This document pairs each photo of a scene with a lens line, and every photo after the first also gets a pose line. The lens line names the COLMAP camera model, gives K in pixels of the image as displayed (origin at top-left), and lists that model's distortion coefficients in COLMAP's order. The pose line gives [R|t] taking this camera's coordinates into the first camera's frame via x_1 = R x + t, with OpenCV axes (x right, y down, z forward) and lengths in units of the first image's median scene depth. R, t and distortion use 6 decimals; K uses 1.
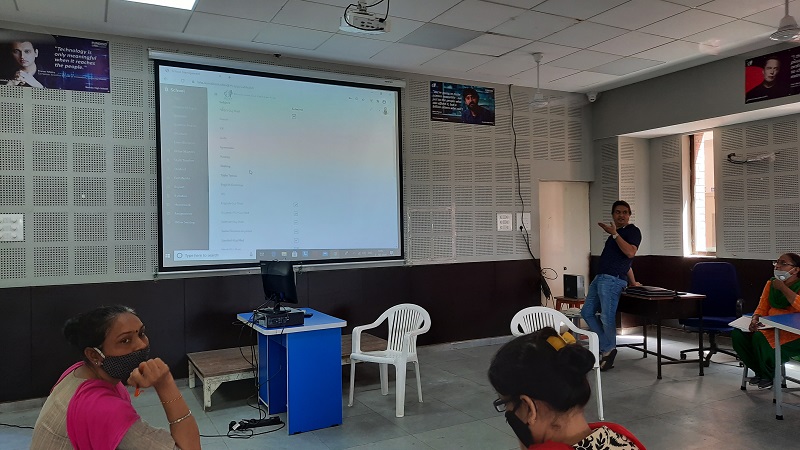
lens RADIAL K [[583.7, 0, 408.1], [0, 583.7, 226.3], [0, 0, 1]] dist [0.057783, -0.065359]
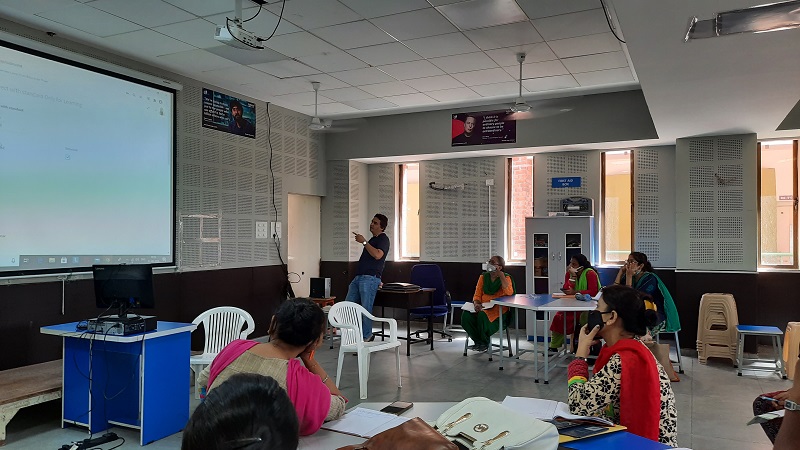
lens RADIAL K [[583.7, 0, 408.1], [0, 583.7, 226.3], [0, 0, 1]] dist [0.057783, -0.065359]
pose [[0.810533, 0.026830, 0.585078, -0.275076], [-0.014895, 0.999571, -0.025202, 0.010107], [-0.585504, 0.011712, 0.810585, -0.022257]]
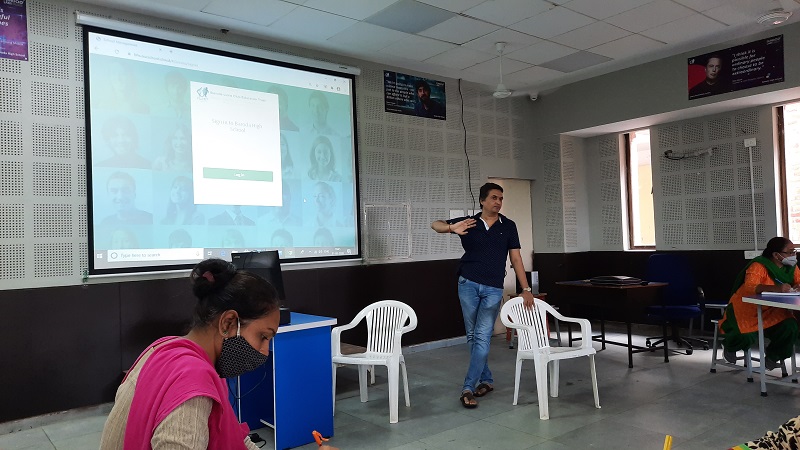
lens RADIAL K [[583.7, 0, 408.1], [0, 583.7, 226.3], [0, 0, 1]] dist [0.057783, -0.065359]
pose [[0.982264, -0.013763, 0.186996, -0.110613], [0.019035, 0.999470, -0.026426, 0.032605], [-0.186533, 0.029517, 0.982005, 0.070239]]
